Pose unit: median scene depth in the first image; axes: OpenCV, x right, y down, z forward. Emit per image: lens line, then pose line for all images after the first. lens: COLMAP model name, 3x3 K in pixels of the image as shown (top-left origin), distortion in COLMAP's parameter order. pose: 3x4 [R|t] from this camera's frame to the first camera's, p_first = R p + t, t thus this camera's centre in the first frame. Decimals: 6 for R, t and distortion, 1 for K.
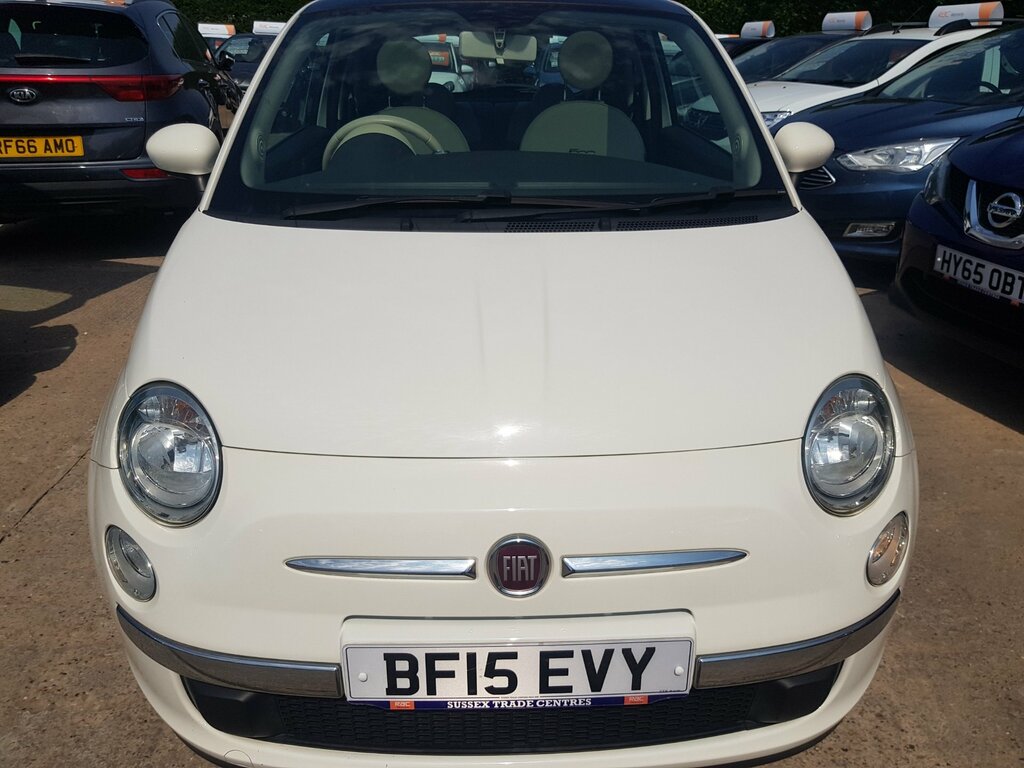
lens RADIAL K [[782.5, 0, 530.3], [0, 782.5, 377.5], [0, 0, 1]] dist [0.037612, -0.040981]
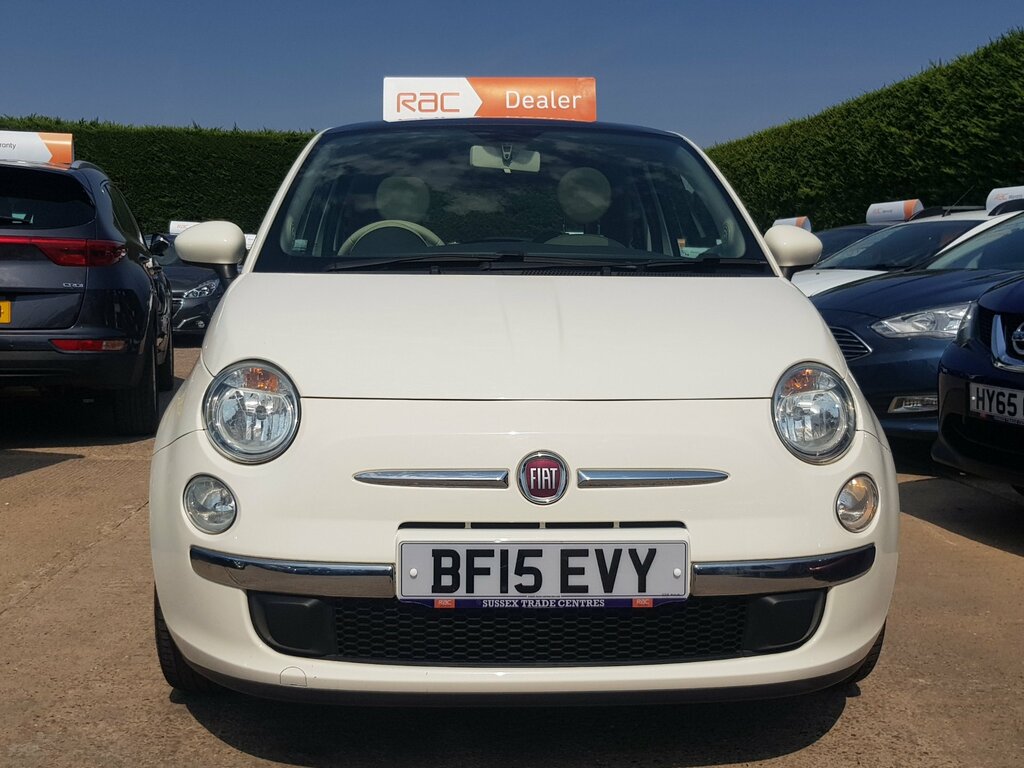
lens RADIAL K [[1112.2, 0, 522.0], [0, 1112.2, 379.2], [0, 0, 1]] dist [0.064596, 0.000000]
pose [[0.999920, -0.002709, 0.012368, -0.066258], [0.006238, 0.955466, -0.295034, 0.586651], [-0.011018, 0.295087, 0.955407, -0.695971]]
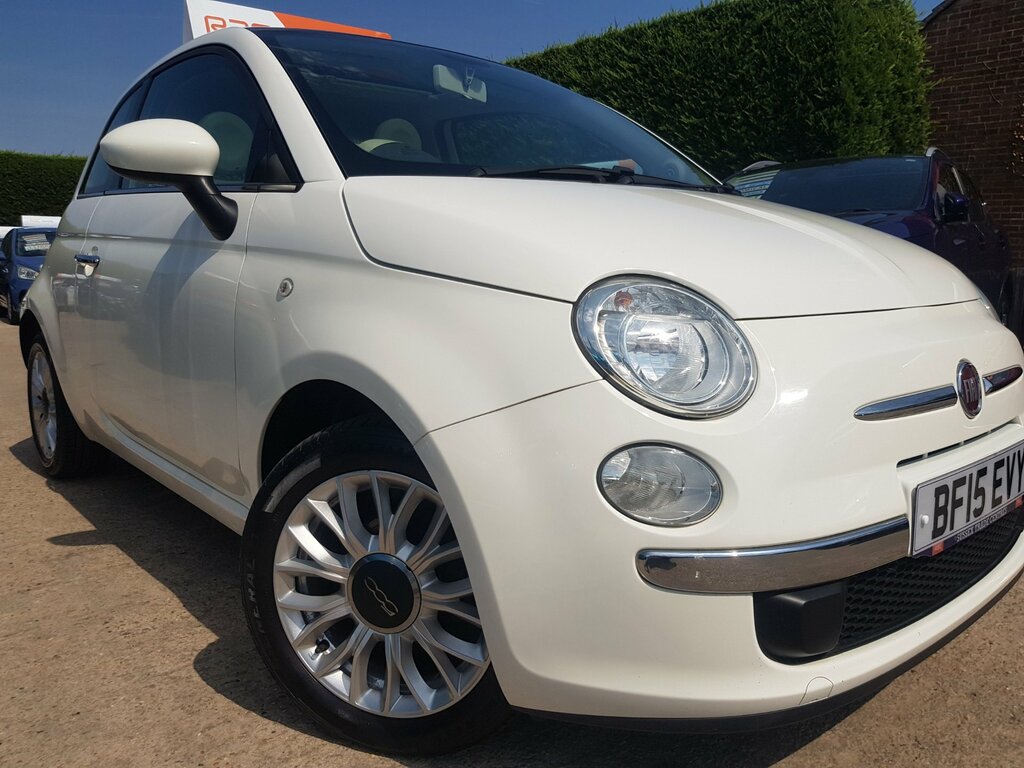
lens RADIAL K [[782.5, 0, 498.7], [0, 782.5, 379.5], [0, 0, 1]] dist [0.037612, -0.040981]
pose [[0.805933, -0.103063, 0.582966, -1.169364], [0.237860, 0.958123, -0.159447, 0.237070], [-0.542120, 0.267168, 0.796698, 0.445509]]
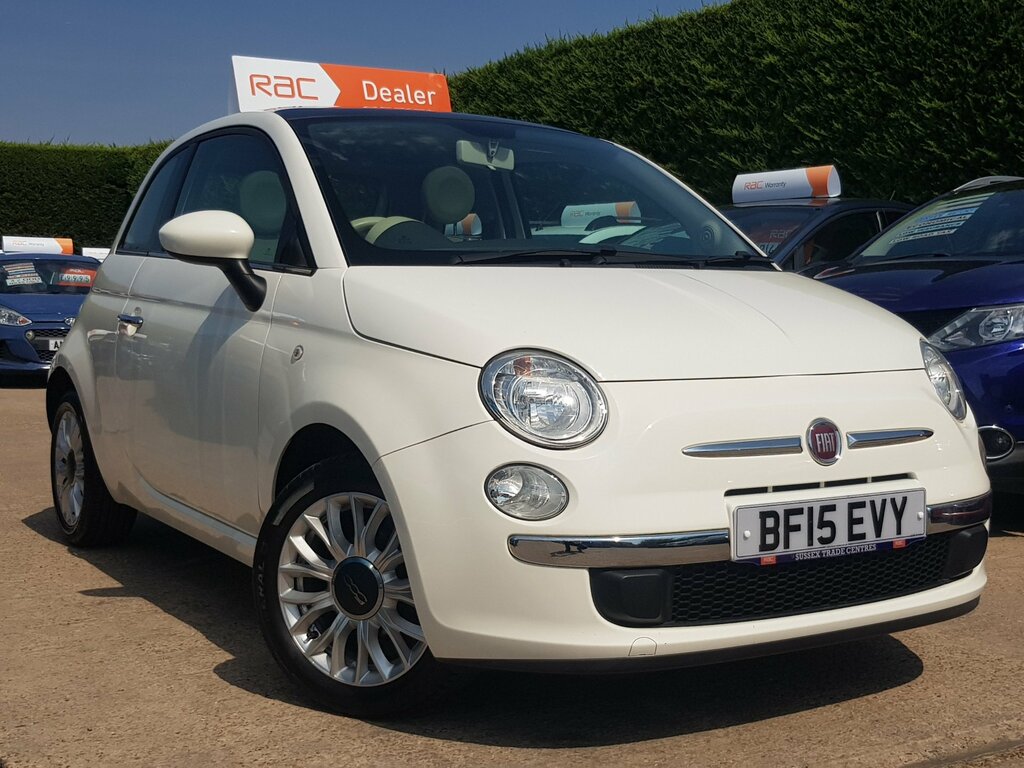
lens RADIAL K [[1255.6, 0, 516.8], [0, 1255.6, 392.9], [0, 0, 1]] dist [0.088717, 0.000000]
pose [[0.882357, -0.044430, 0.468478, -1.484757], [0.186619, 0.946941, -0.261681, 0.619101], [-0.431994, 0.318323, 0.843831, -0.660522]]
